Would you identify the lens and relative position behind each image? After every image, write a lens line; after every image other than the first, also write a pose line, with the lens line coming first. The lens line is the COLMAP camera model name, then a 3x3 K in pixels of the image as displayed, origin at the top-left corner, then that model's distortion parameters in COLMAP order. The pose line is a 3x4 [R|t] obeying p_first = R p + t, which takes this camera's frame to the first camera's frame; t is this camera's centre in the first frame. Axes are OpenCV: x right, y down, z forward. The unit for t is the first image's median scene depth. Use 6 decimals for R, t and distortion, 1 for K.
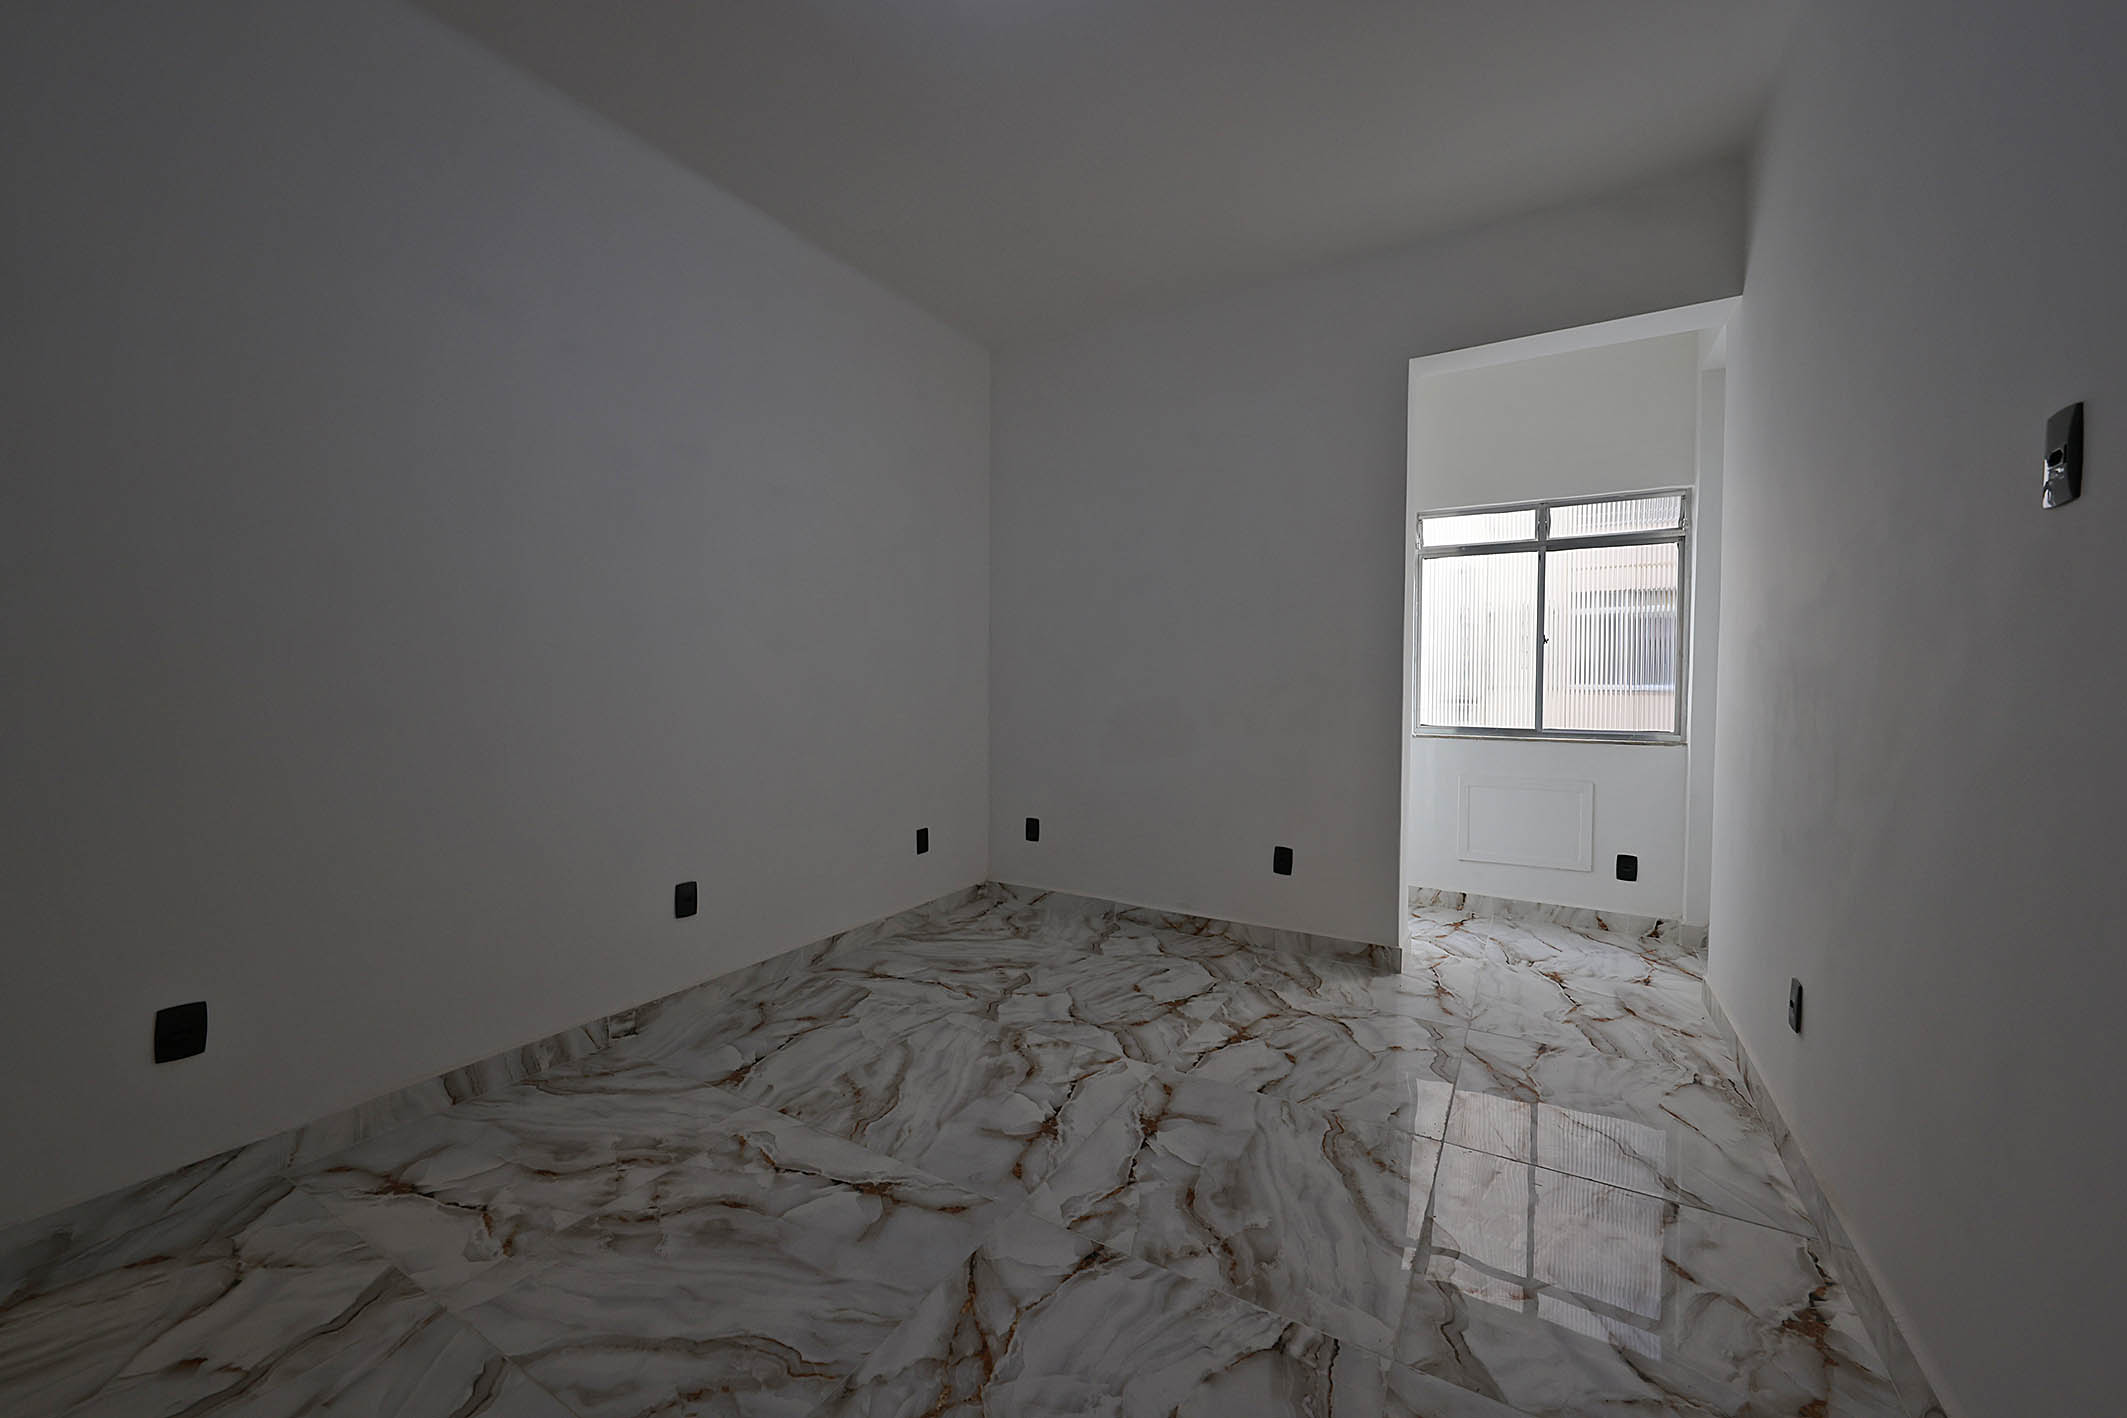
lens RADIAL K [[818.9, 0, 1060.5], [0, 818.9, 701.0], [0, 0, 1]] dist [0.002883, -0.000016]
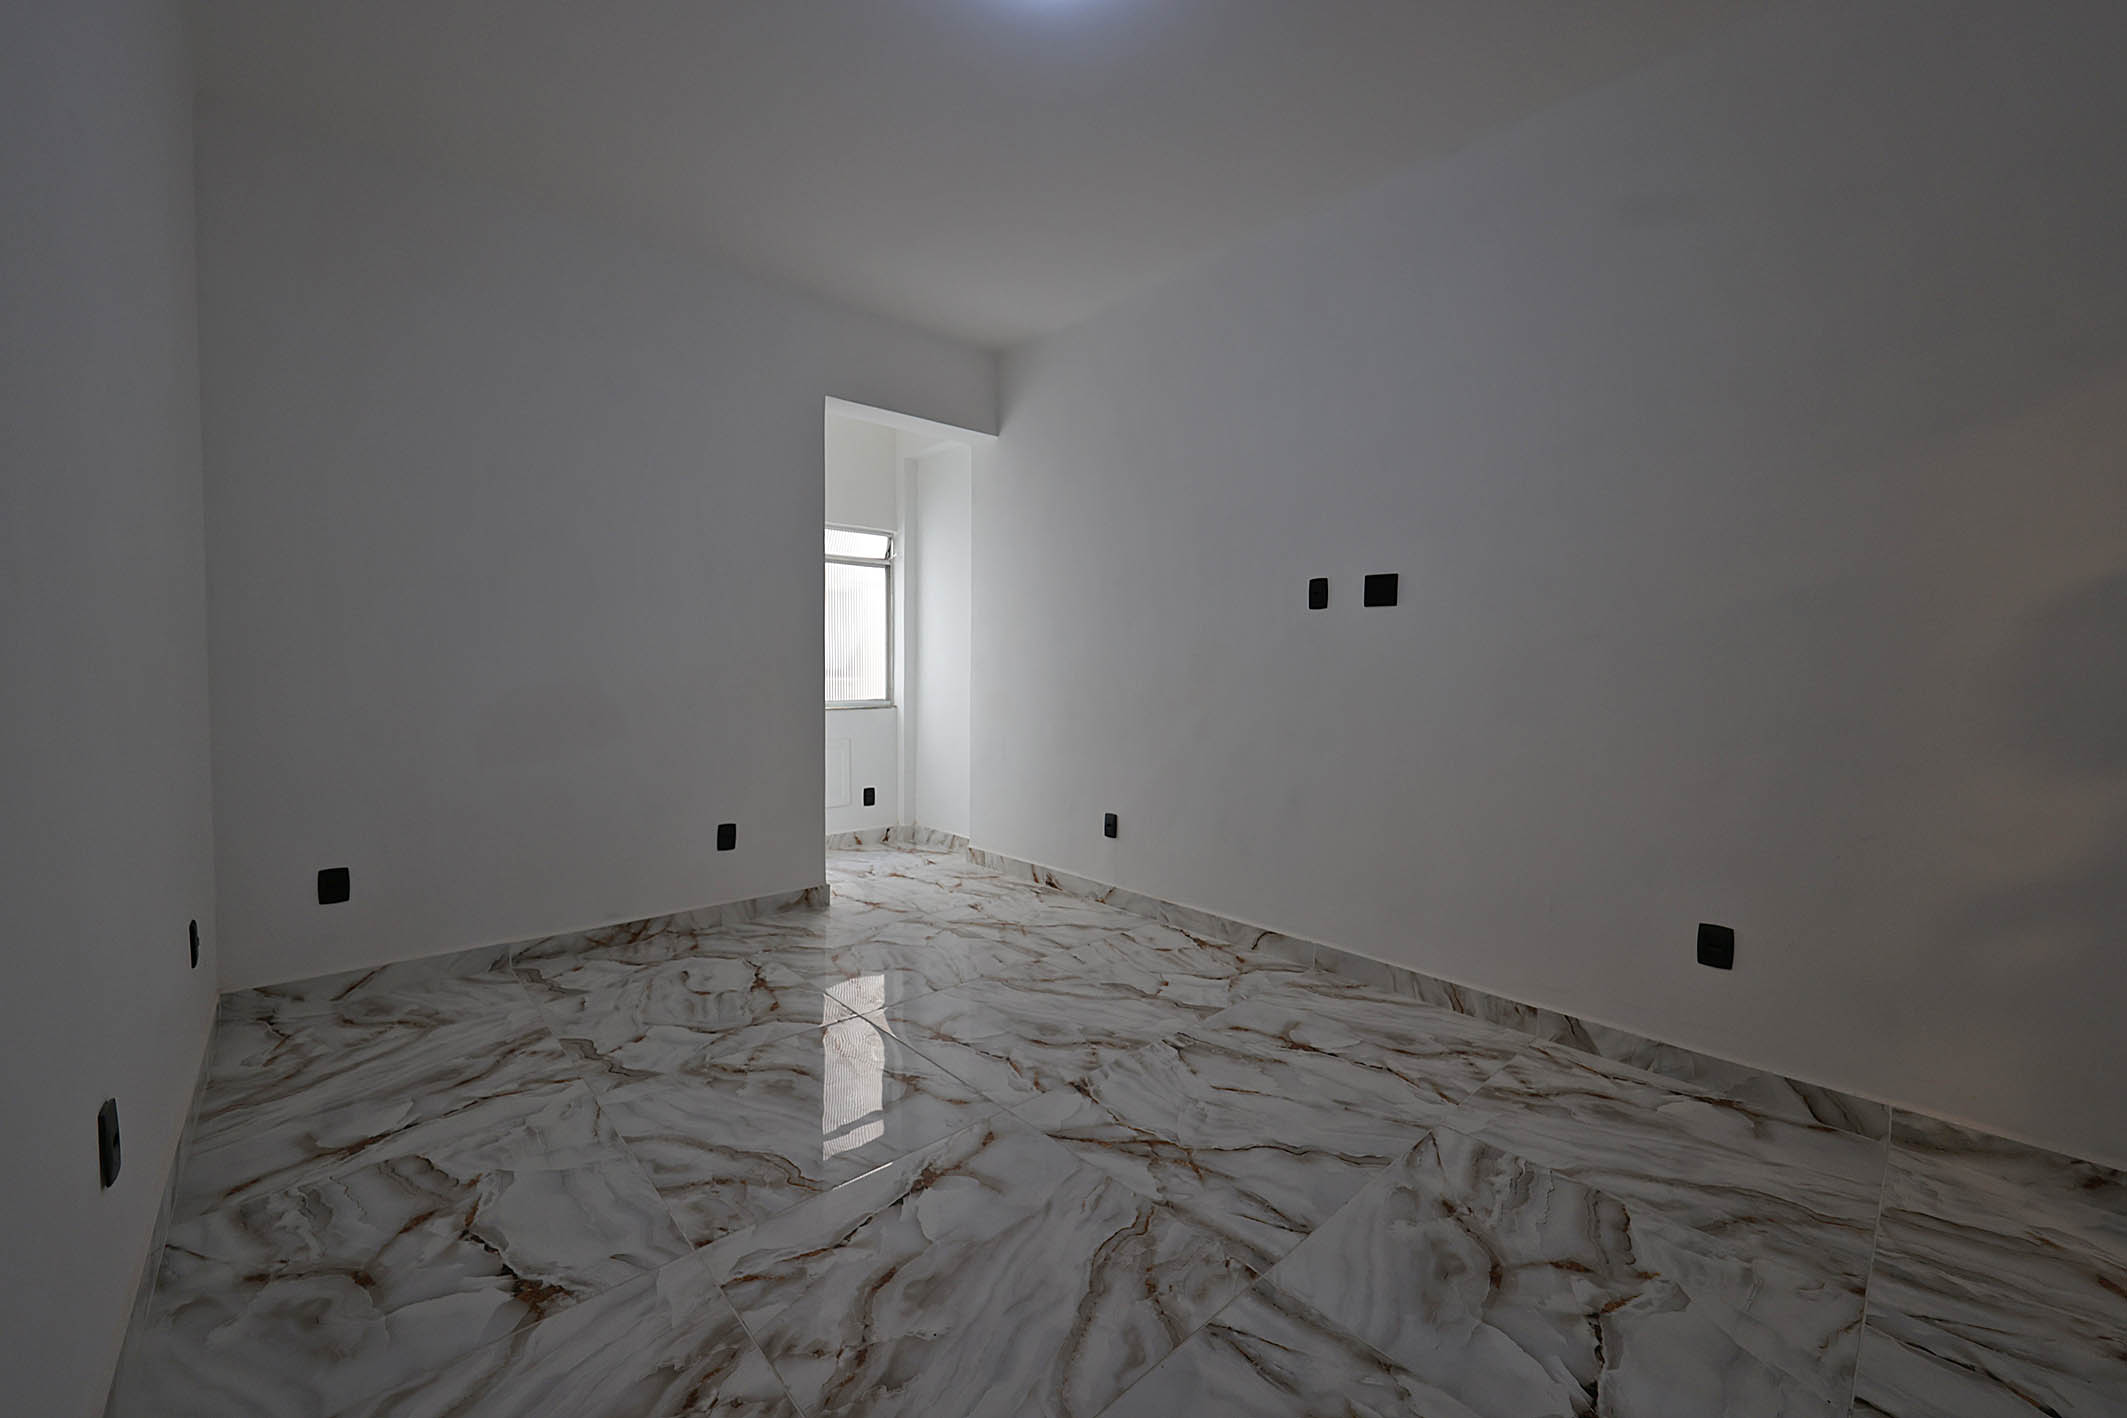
lens RADIAL K [[818.9, 0, 1060.5], [0, 818.9, 701.0], [0, 0, 1]] dist [0.002883, -0.000016]
pose [[0.291941, -0.039828, 0.955607, -1.016529], [0.018726, 0.999179, 0.035923, -0.008886], [-0.956253, 0.007408, 0.292448, 0.515171]]
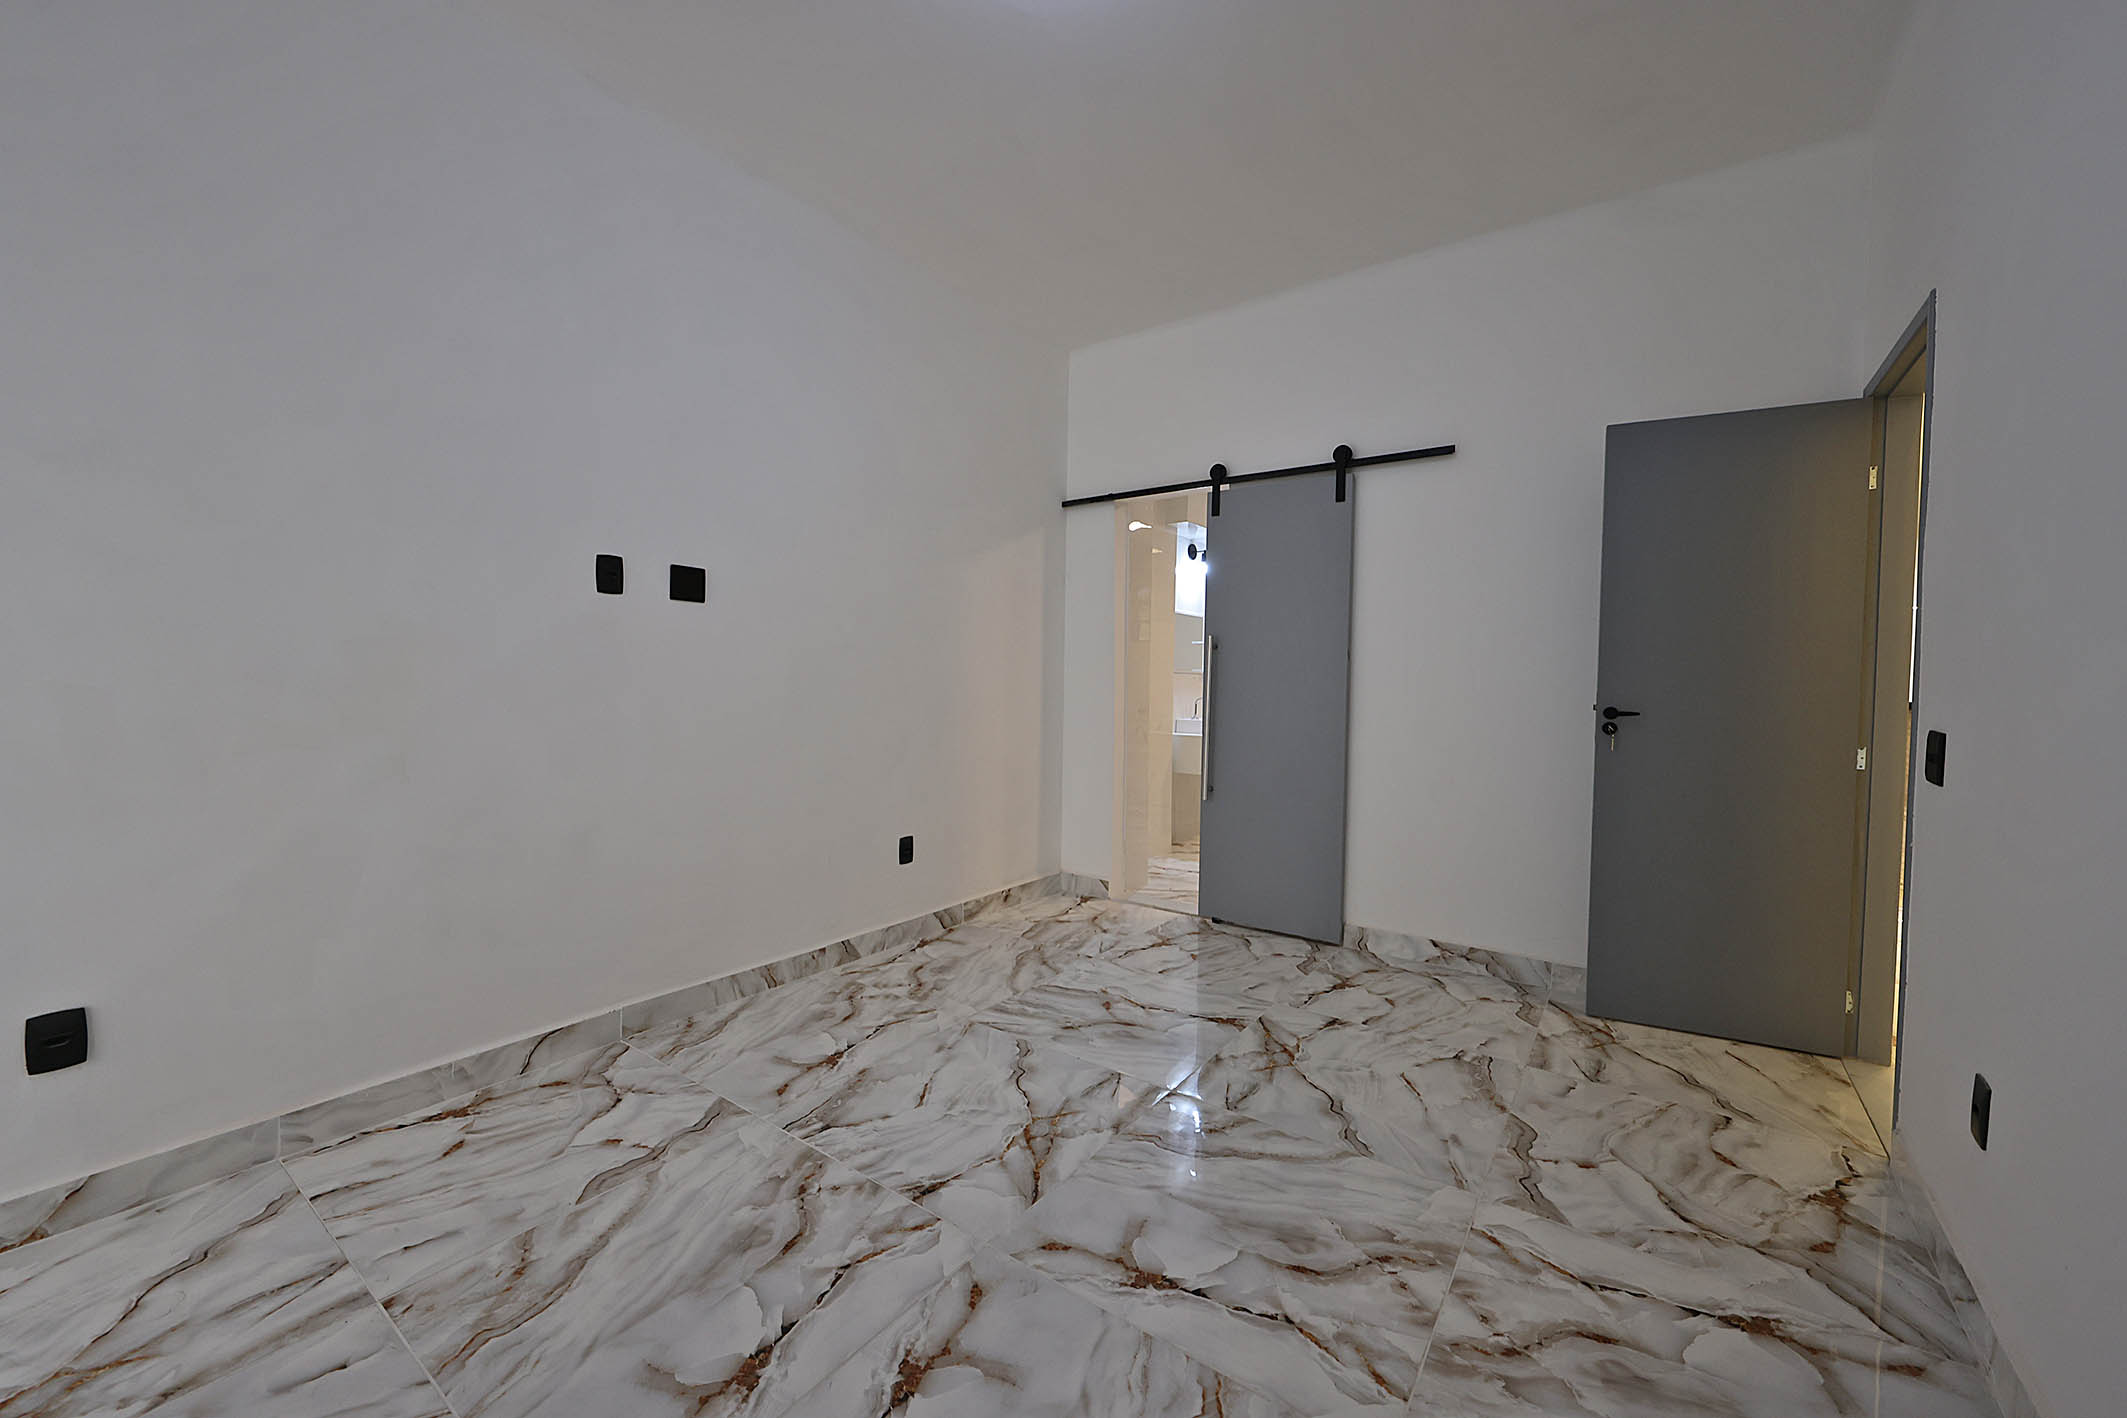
lens RADIAL K [[821.8, 0, 1063.5], [0, 821.8, 709.0], [0, 0, 1]] dist [0.008947, -0.000051]
pose [[-0.995787, -0.024022, 0.088494, -0.185325], [-0.018377, 0.997777, 0.064058, -0.036419], [-0.089836, 0.062161, -0.994015, 1.677805]]
